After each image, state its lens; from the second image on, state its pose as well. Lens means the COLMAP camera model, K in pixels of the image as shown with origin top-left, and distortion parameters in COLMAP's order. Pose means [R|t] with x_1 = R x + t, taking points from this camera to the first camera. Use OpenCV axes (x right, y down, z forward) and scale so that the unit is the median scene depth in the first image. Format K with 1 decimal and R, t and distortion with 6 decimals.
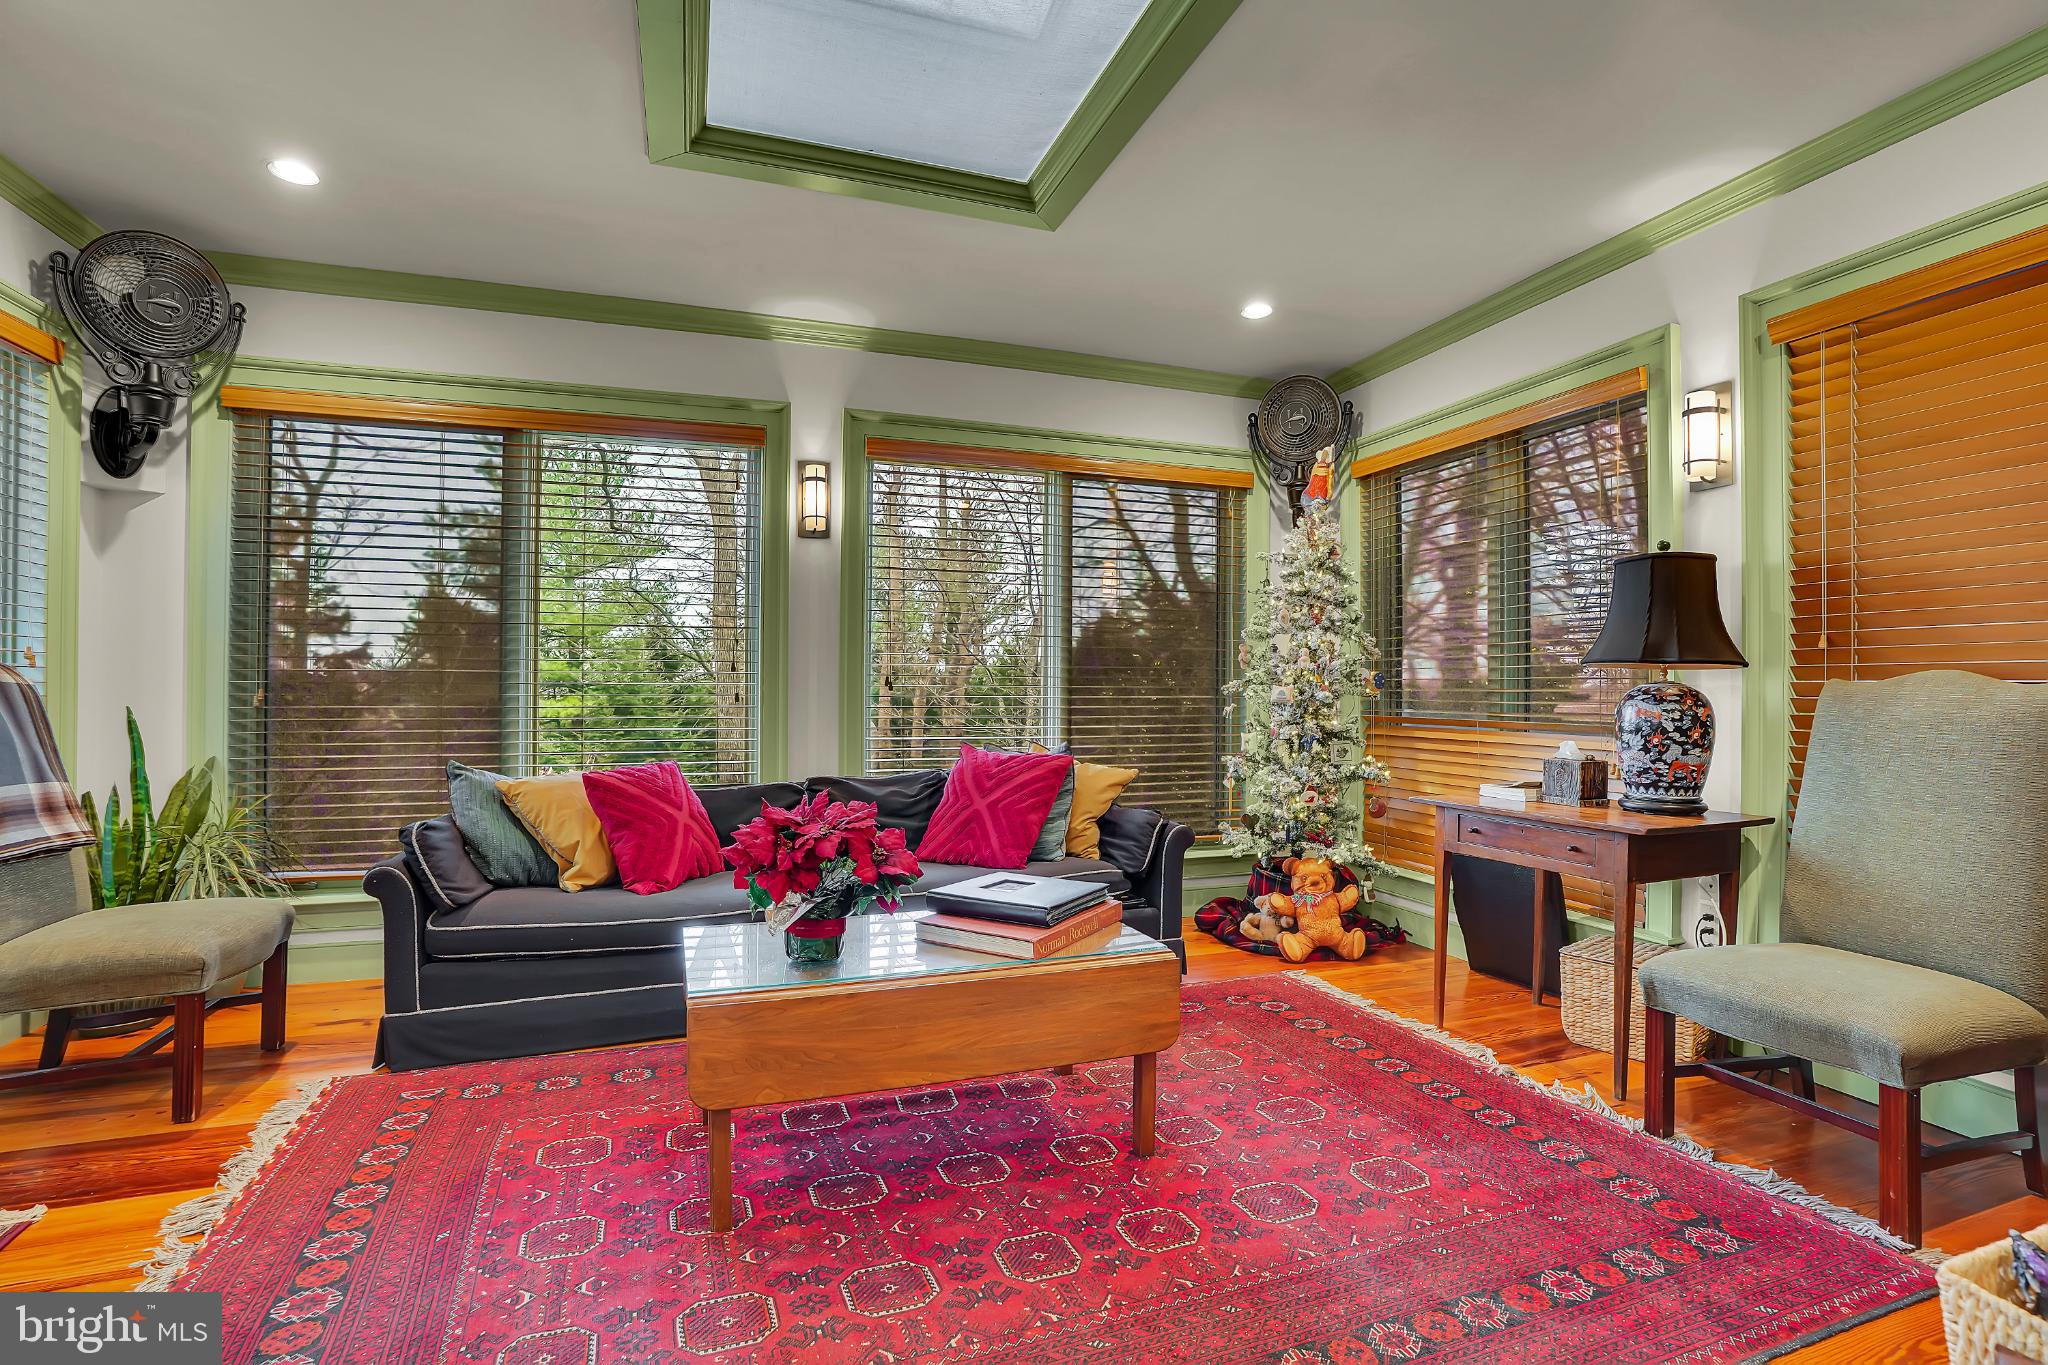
lens RADIAL K [[940.4, 0, 1024.0], [0, 940.4, 682.5], [0, 0, 1]] dist [-0.038592, 0.000310]
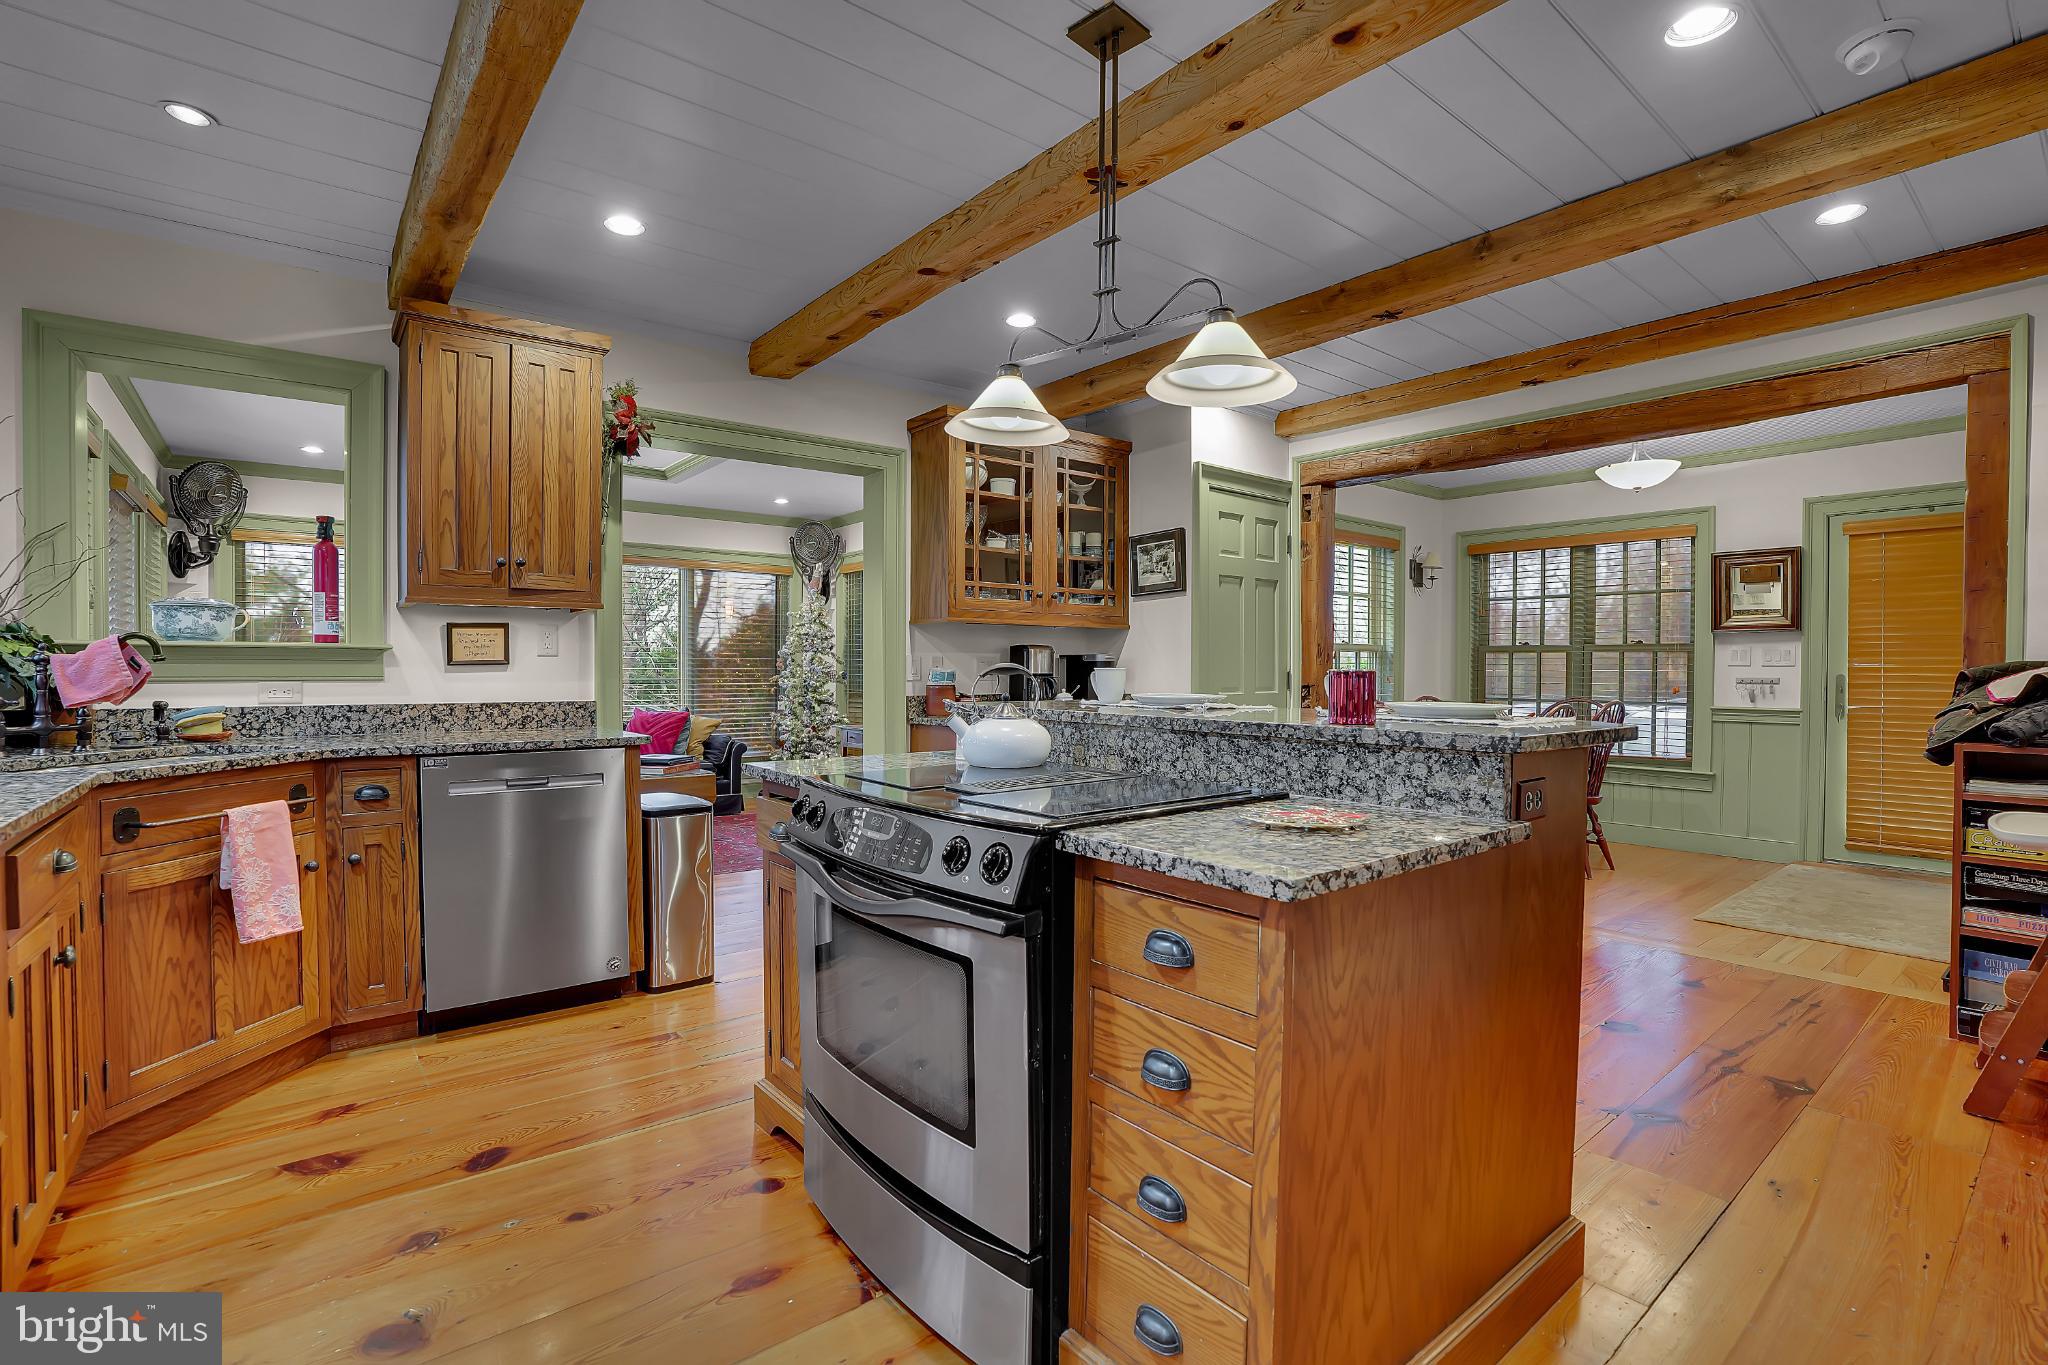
lens RADIAL K [[940.4, 0, 1024.0], [0, 940.4, 682.5], [0, 0, 1]] dist [-0.038592, 0.000310]
pose [[0.942975, -0.006868, 0.332794, 0.056160], [-0.000179, 0.999777, 0.021137, -0.031959], [-0.332865, -0.019991, 0.942763, -1.156705]]
